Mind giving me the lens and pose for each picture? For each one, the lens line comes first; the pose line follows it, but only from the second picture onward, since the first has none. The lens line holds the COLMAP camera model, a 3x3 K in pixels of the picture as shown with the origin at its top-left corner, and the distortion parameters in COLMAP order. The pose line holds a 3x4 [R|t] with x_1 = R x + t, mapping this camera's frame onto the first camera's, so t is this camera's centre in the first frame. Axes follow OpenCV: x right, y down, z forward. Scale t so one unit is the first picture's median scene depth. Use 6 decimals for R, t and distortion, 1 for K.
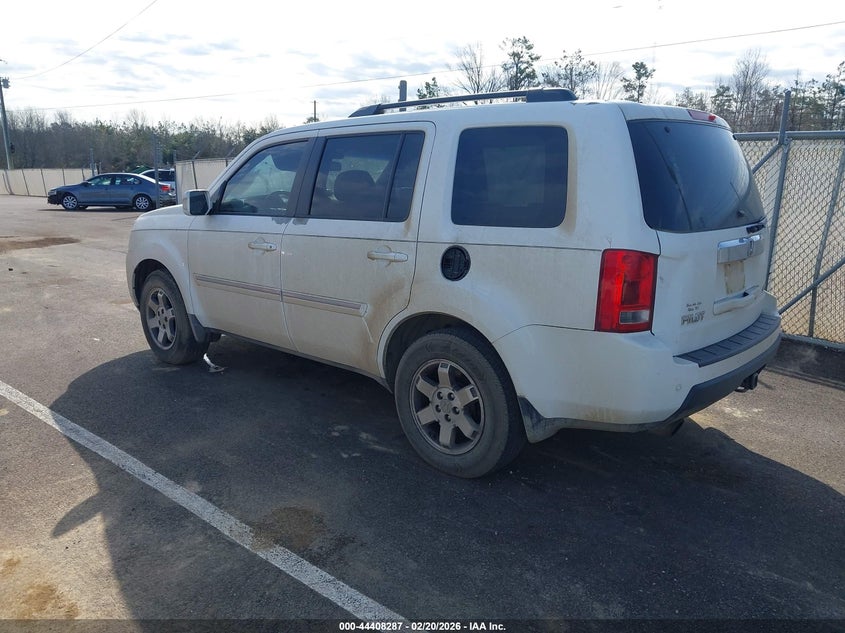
lens RADIAL K [[646.9, 0, 422.5], [0, 646.9, 316.5], [0, 0, 1]] dist [-0.036699, -0.000364]
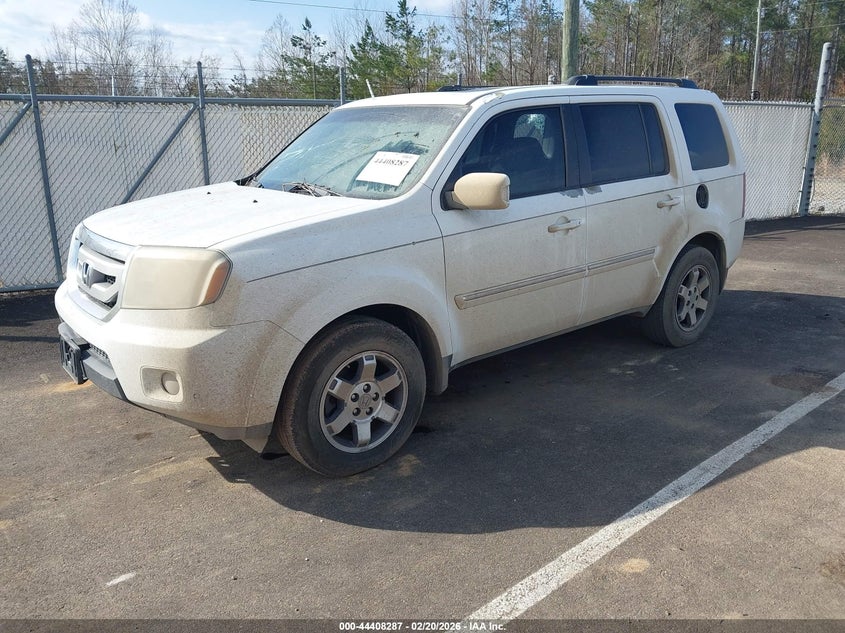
lens RADIAL K [[673.1, 0, 422.5], [0, 673.1, 316.5], [0, 0, 1]] dist [0.004652, 0.001624]
pose [[0.172888, -0.276261, 0.945405, -1.404456], [0.237765, 0.943178, 0.232130, -0.295006], [-0.955813, 0.184651, 0.228749, 1.159555]]
